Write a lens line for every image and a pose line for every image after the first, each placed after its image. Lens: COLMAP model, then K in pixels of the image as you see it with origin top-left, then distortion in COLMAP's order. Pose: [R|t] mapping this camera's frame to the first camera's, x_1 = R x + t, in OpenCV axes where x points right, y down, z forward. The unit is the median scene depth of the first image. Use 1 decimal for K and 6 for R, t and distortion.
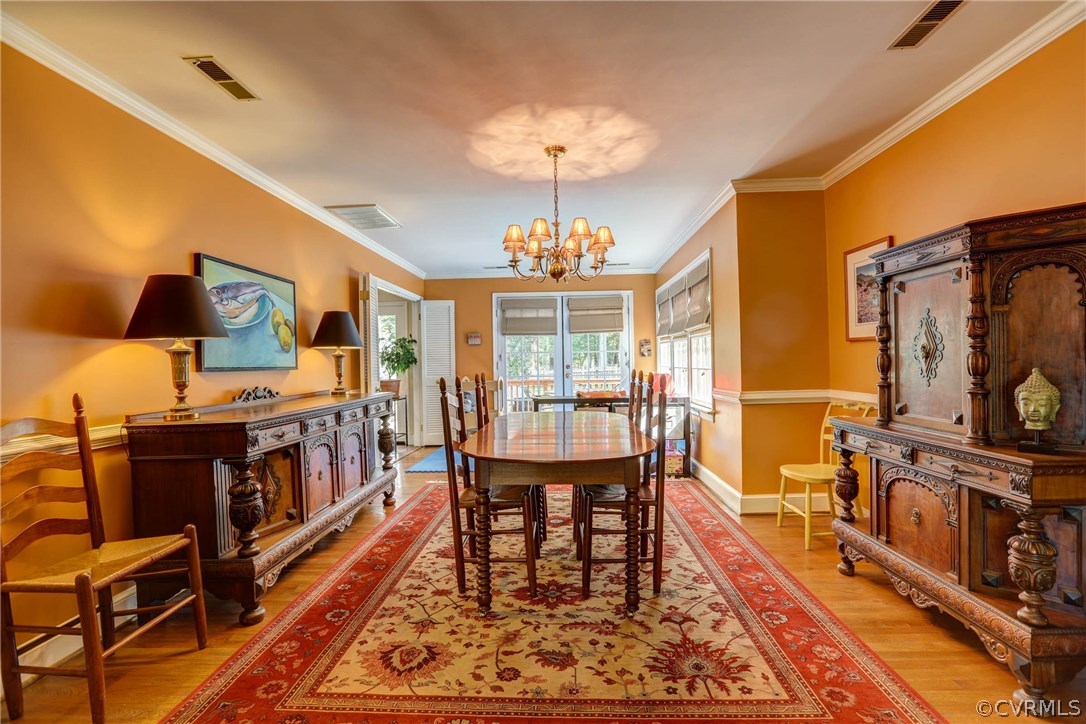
lens RADIAL K [[490.7, 0, 543.0], [0, 490.7, 362.0], [0, 0, 1]] dist [-0.063037, 0.023124]
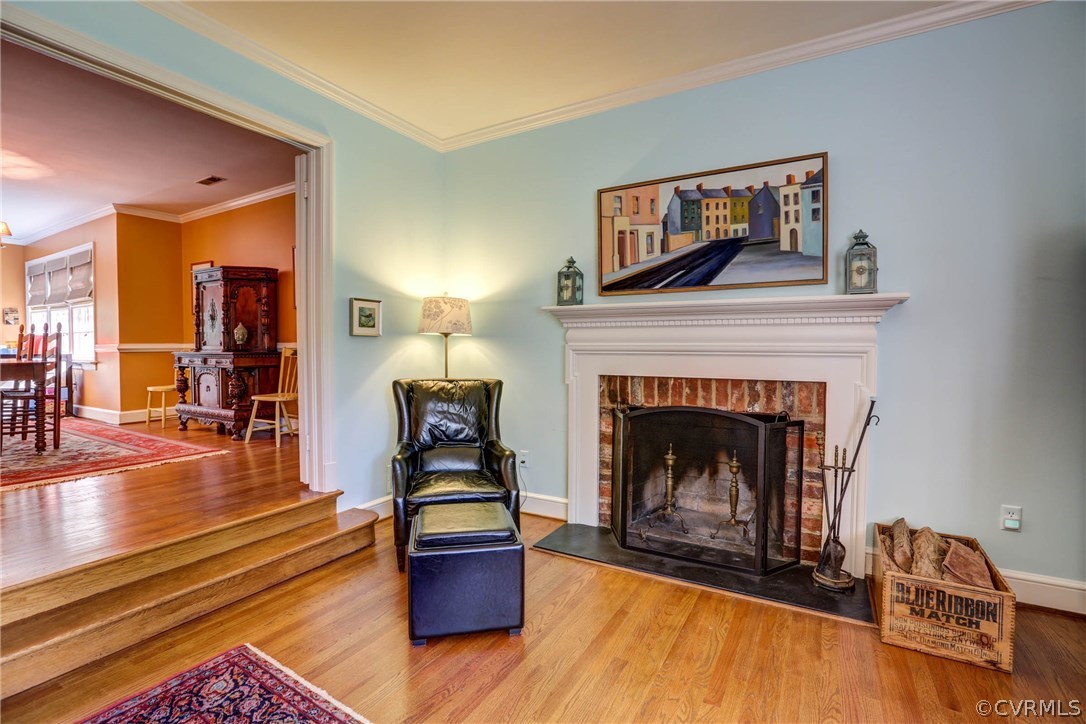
lens RADIAL K [[490.7, 0, 543.0], [0, 490.7, 362.0], [0, 0, 1]] dist [-0.063037, 0.023124]
pose [[0.454350, -0.005576, 0.890806, -0.428263], [-0.008257, 0.999911, 0.010470, 0.126241], [-0.890785, -0.012112, 0.454264, -1.185415]]
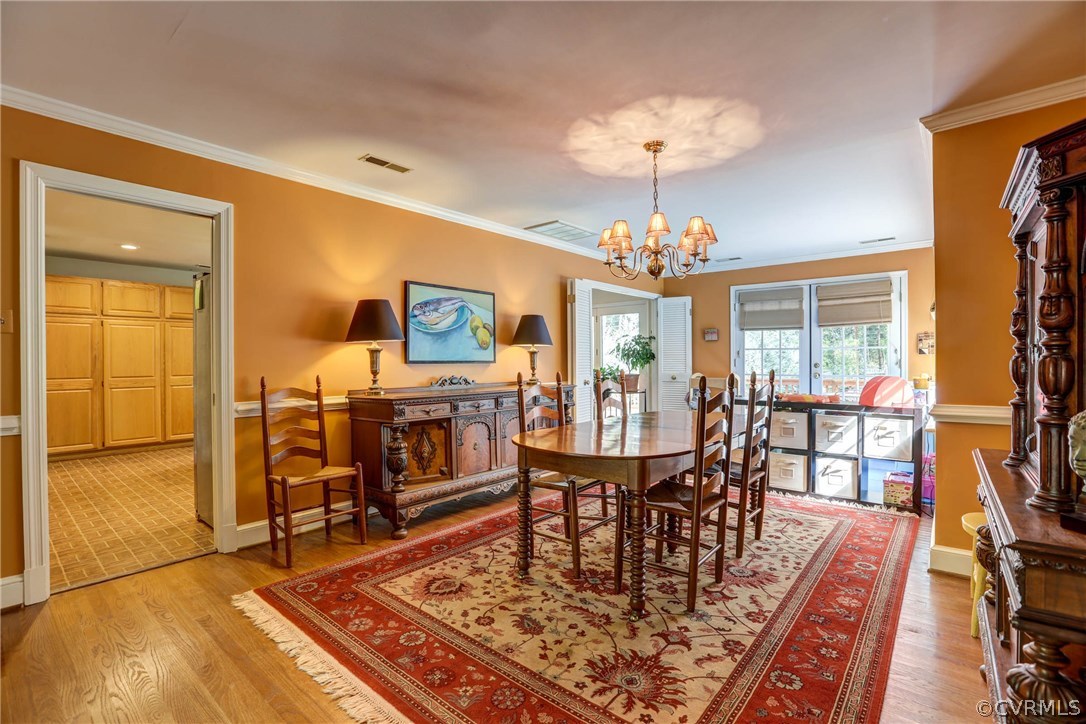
lens RADIAL K [[490.7, 0, 543.0], [0, 490.7, 362.0], [0, 0, 1]] dist [-0.063037, 0.023124]
pose [[0.792223, 0.017085, -0.609992, 0.505289], [-0.010506, 0.999842, 0.014360, -0.009466], [0.610141, -0.004968, 0.792277, 0.089794]]
